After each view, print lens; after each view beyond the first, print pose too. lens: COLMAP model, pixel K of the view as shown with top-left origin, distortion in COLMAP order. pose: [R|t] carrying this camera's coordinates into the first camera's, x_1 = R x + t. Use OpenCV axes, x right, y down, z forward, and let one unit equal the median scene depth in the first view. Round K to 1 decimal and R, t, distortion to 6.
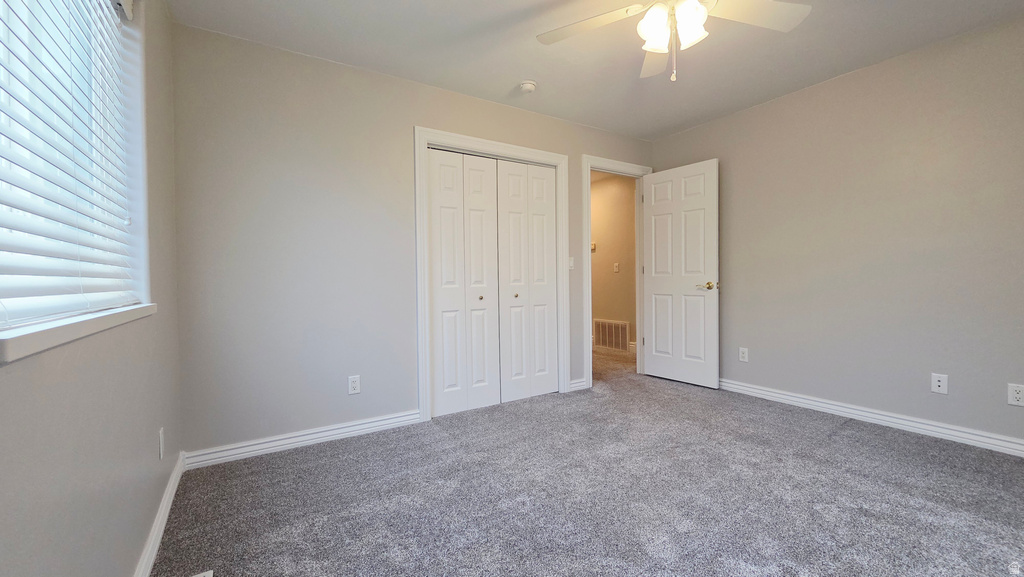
lens RADIAL K [[418.9, 0, 512.0], [0, 418.9, 288.5], [0, 0, 1]] dist [-0.000552, -0.000476]
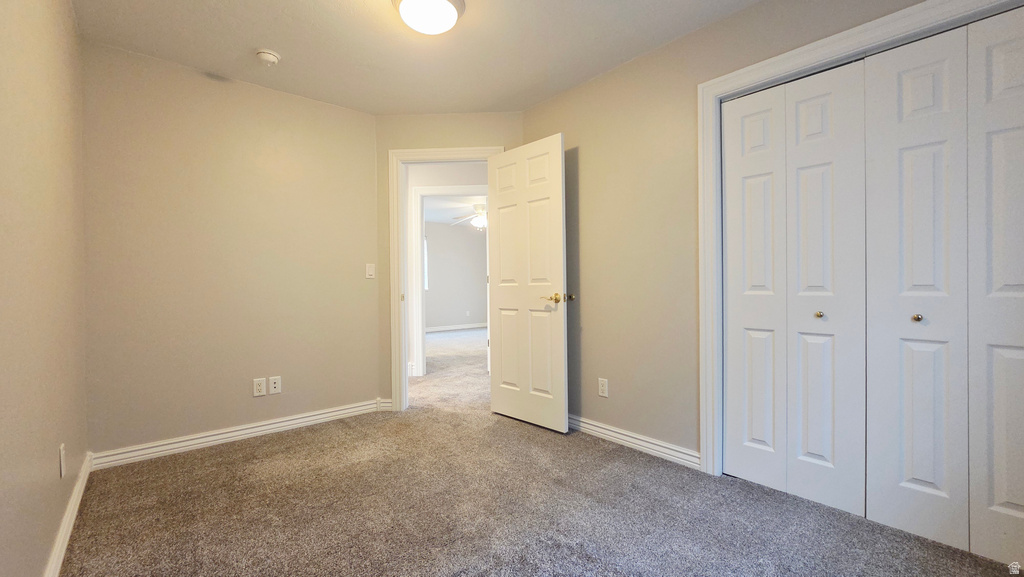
lens RADIAL K [[418.9, 0, 512.0], [0, 418.9, 288.5], [0, 0, 1]] dist [-0.000552, -0.000476]
pose [[0.150085, 0.015848, -0.988546, 0.503522], [-0.034489, 0.999347, 0.010785, -0.006469], [0.988071, 0.032475, 0.150534, 0.563010]]
